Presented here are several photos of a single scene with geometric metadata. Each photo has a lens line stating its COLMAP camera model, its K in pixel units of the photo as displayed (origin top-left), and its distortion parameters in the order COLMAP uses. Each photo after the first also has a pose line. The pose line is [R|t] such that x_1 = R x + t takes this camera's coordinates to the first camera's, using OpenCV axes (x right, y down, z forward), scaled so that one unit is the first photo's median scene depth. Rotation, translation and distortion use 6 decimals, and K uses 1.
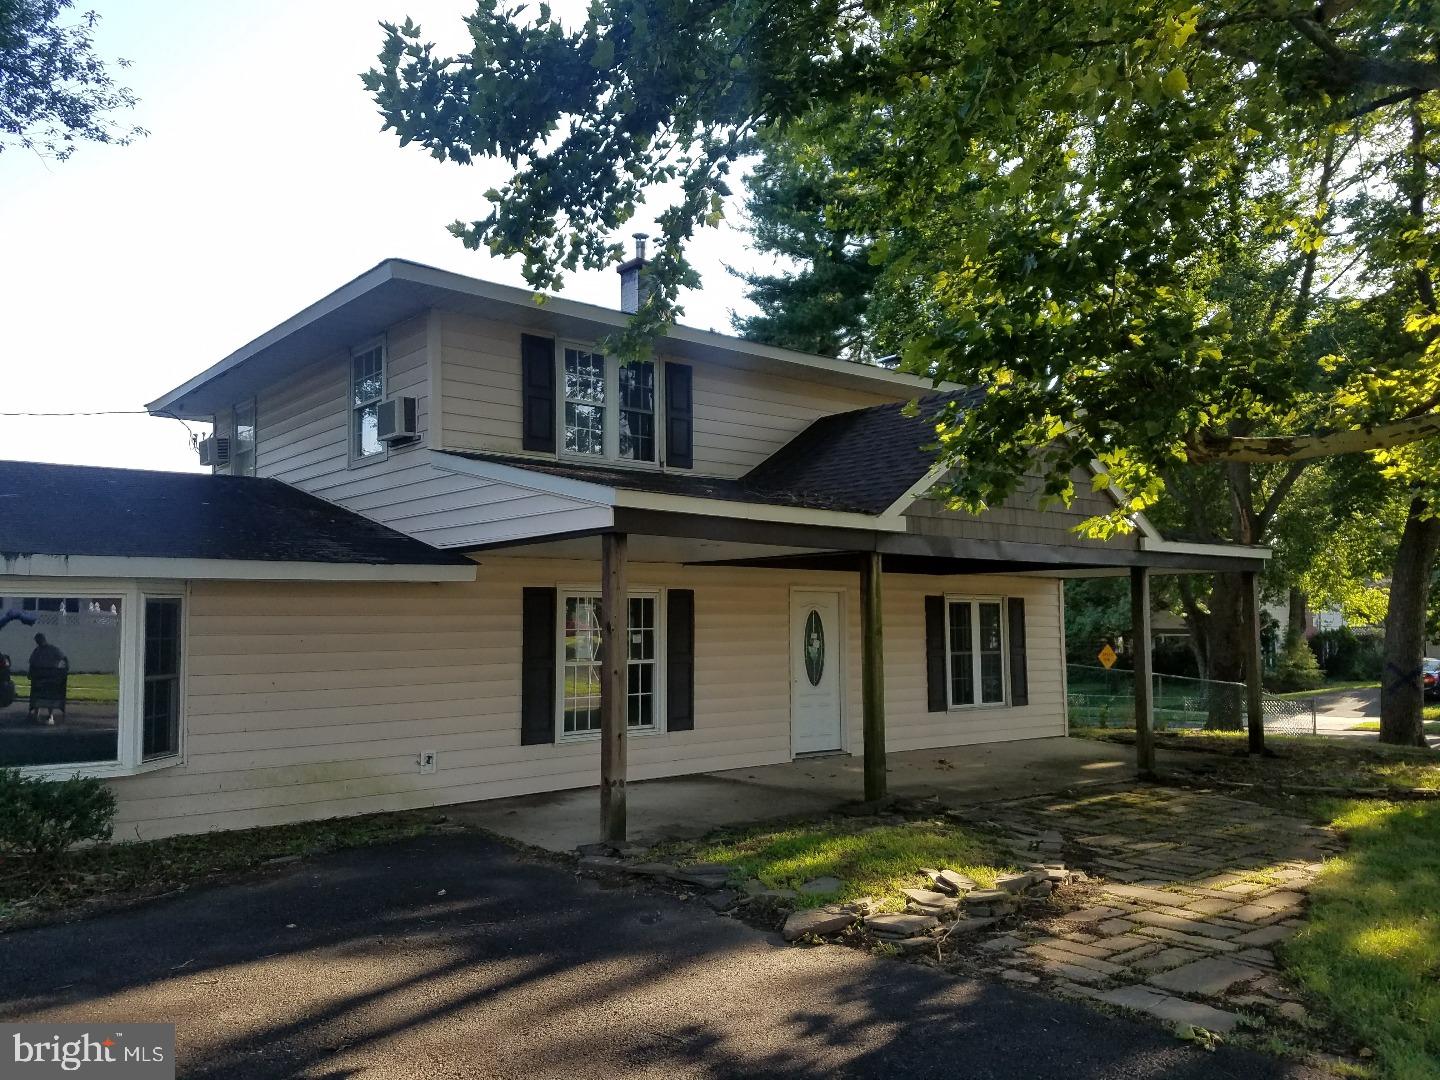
lens RADIAL K [[1137.1, 0, 725.6], [0, 1137.1, 543.4], [0, 0, 1]] dist [0.280014, -0.455798]
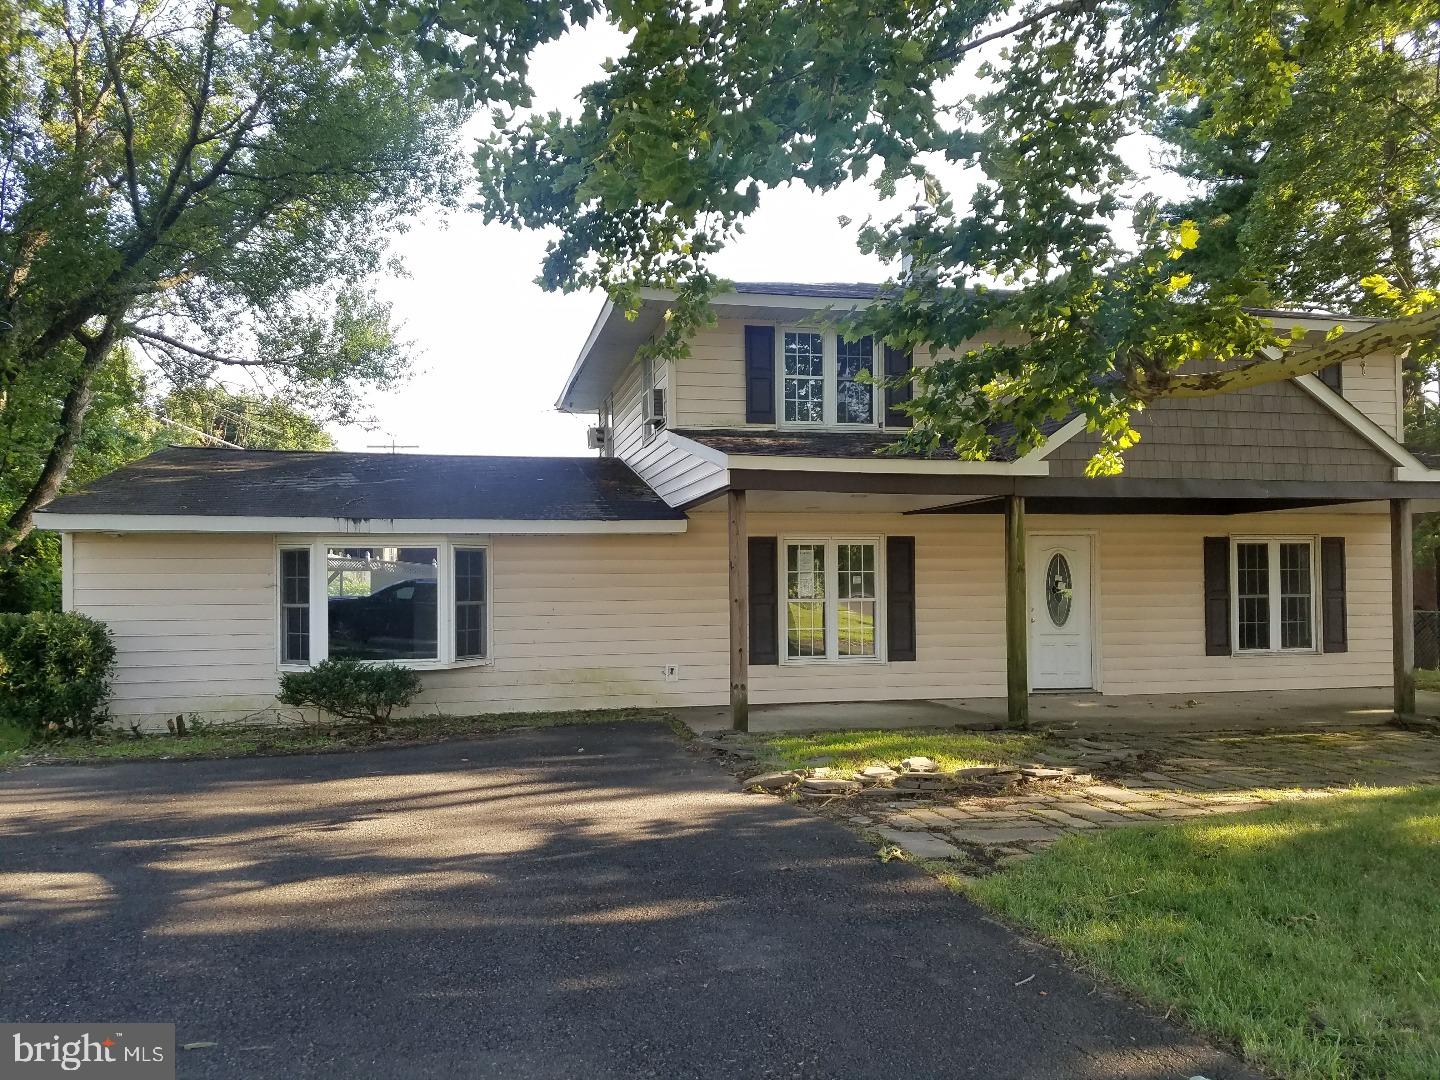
lens RADIAL K [[1137.1, 0, 725.6], [0, 1137.1, 543.4], [0, 0, 1]] dist [0.280014, -0.455798]
pose [[0.897197, -0.021271, -0.441118, 0.330755], [0.037110, 0.998938, 0.027310, 0.011396], [0.440068, -0.040872, 0.897034, -0.092252]]
